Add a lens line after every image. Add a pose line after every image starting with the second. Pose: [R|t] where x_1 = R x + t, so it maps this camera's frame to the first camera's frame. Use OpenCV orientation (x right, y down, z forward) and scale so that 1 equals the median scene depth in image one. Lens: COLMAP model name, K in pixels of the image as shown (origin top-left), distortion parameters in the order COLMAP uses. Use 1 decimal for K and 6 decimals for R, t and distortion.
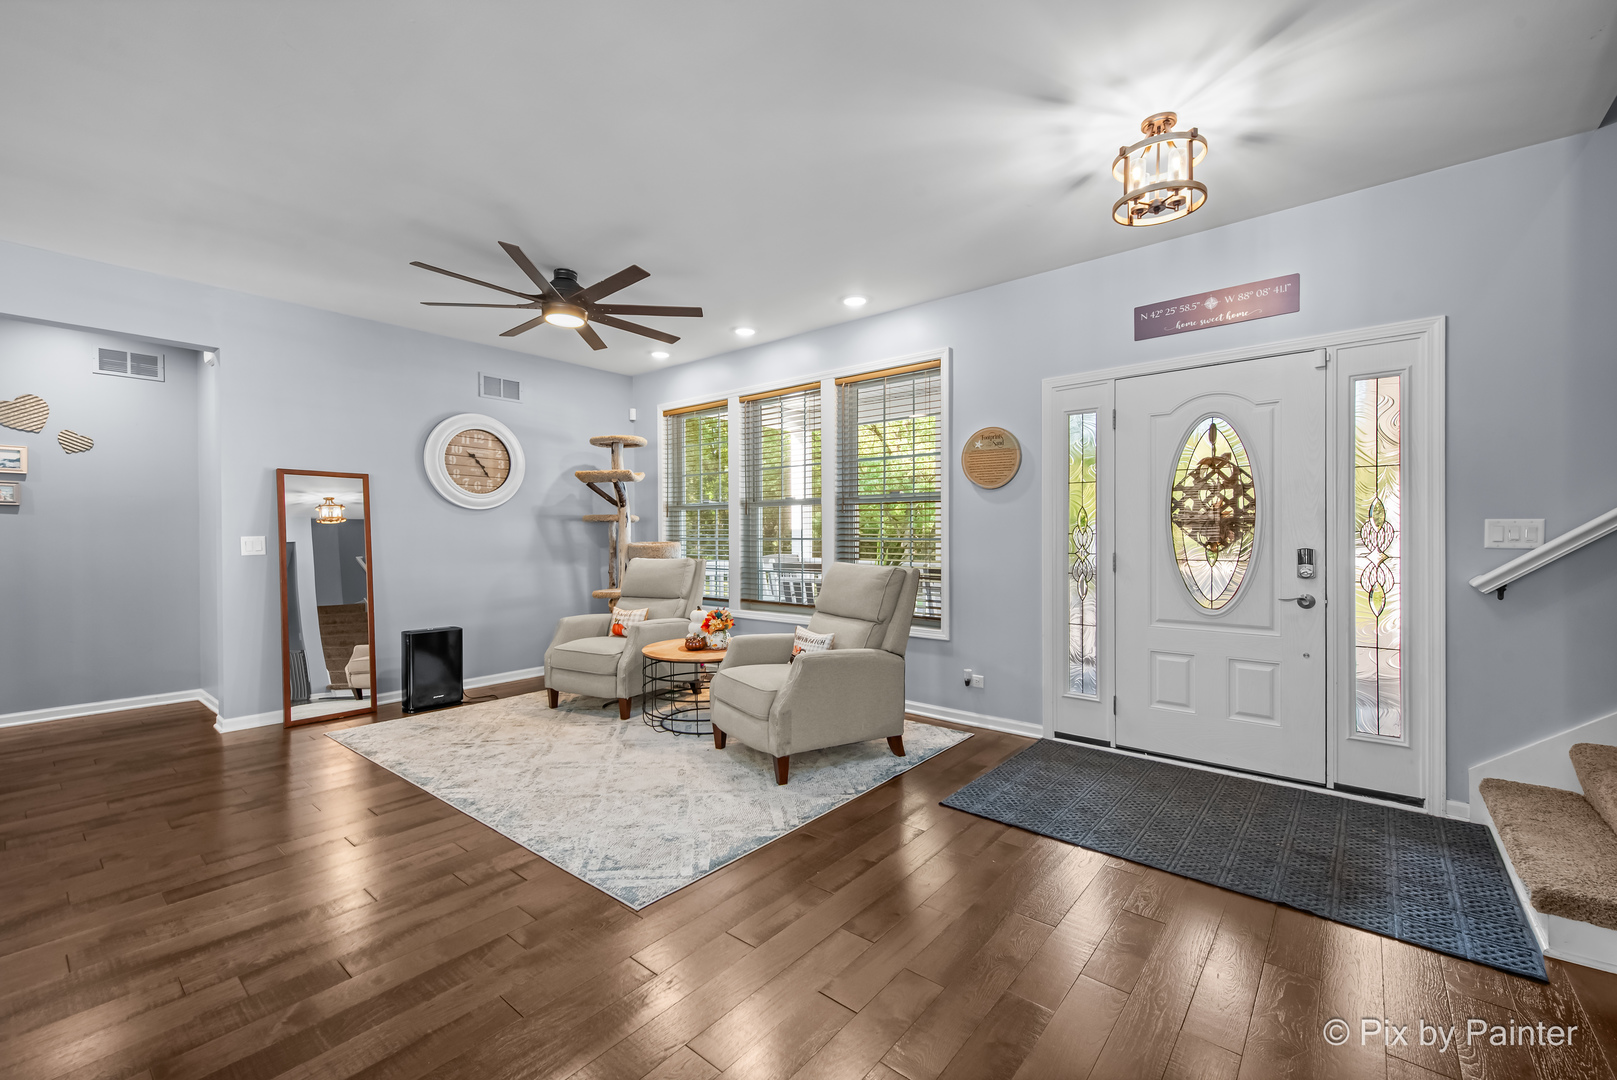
lens RADIAL K [[657.9, 0, 803.5], [0, 657.9, 542.8], [0, 0, 1]] dist [0.016664, -0.000383]
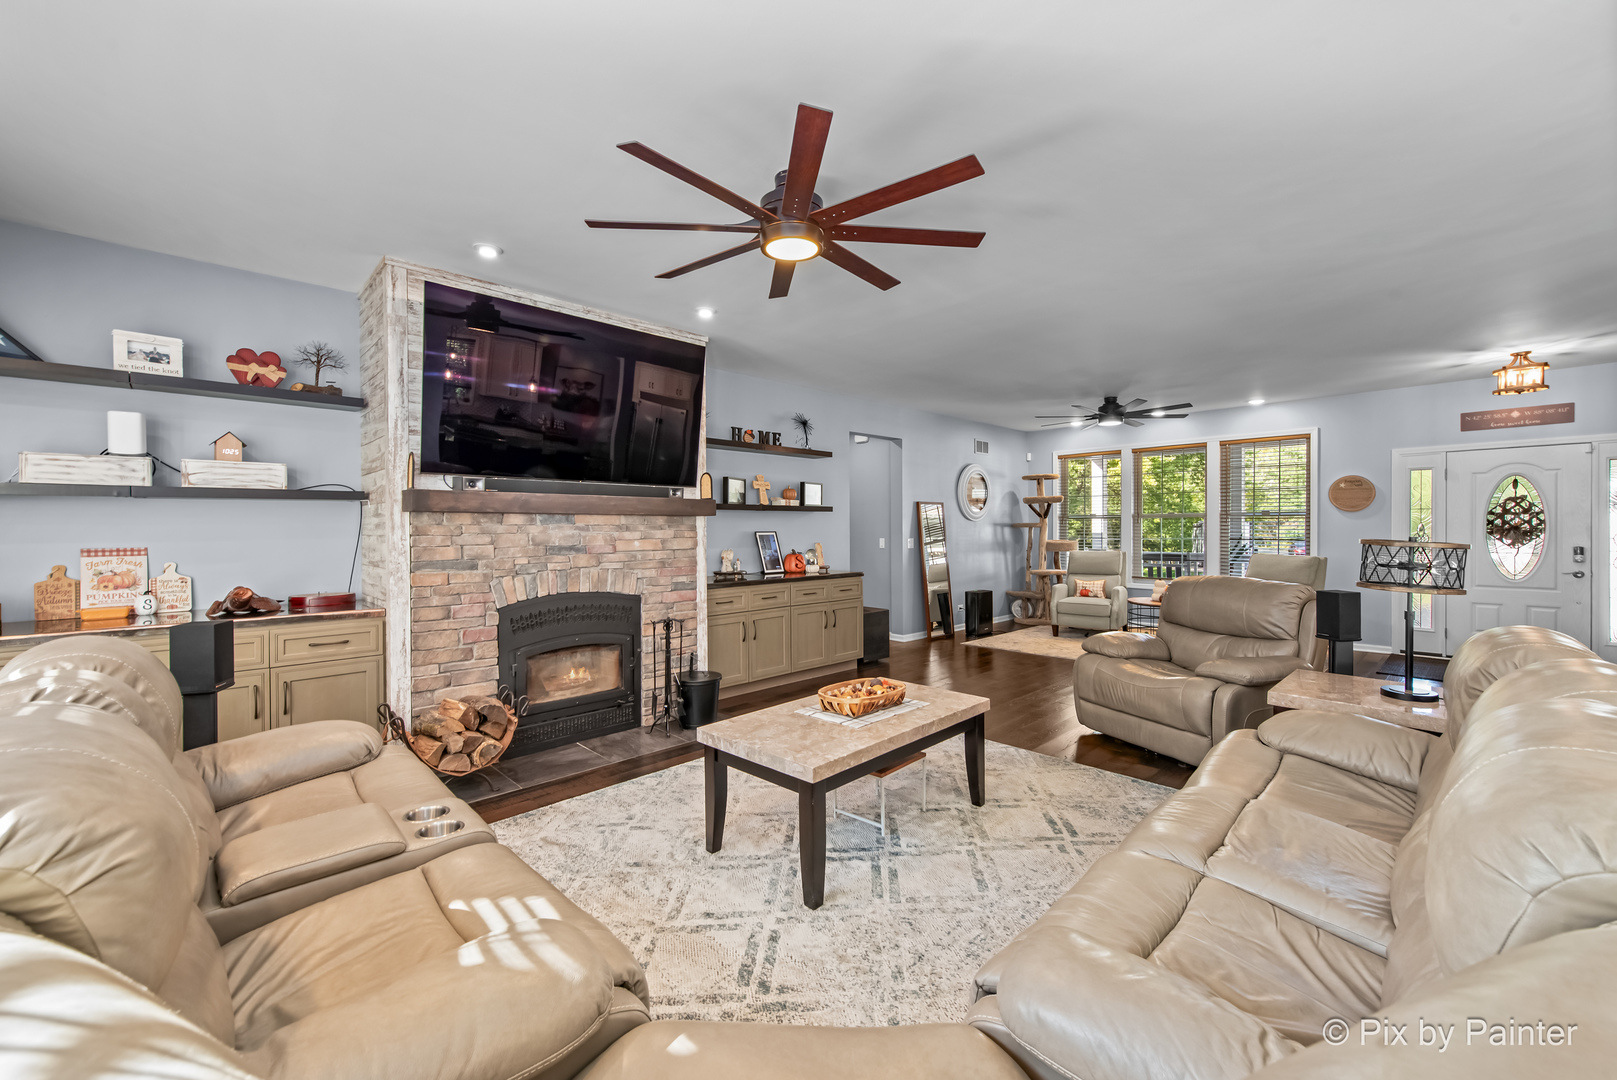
lens RADIAL K [[636.6, 0, 812.9], [0, 636.6, 535.8], [0, 0, 1]] dist [0.013764, -0.001494]
pose [[0.994557, -0.001174, -0.104189, -1.126588], [0.001474, 0.999995, 0.002808, -0.028596], [0.104185, -0.002946, 0.994554, -0.981174]]
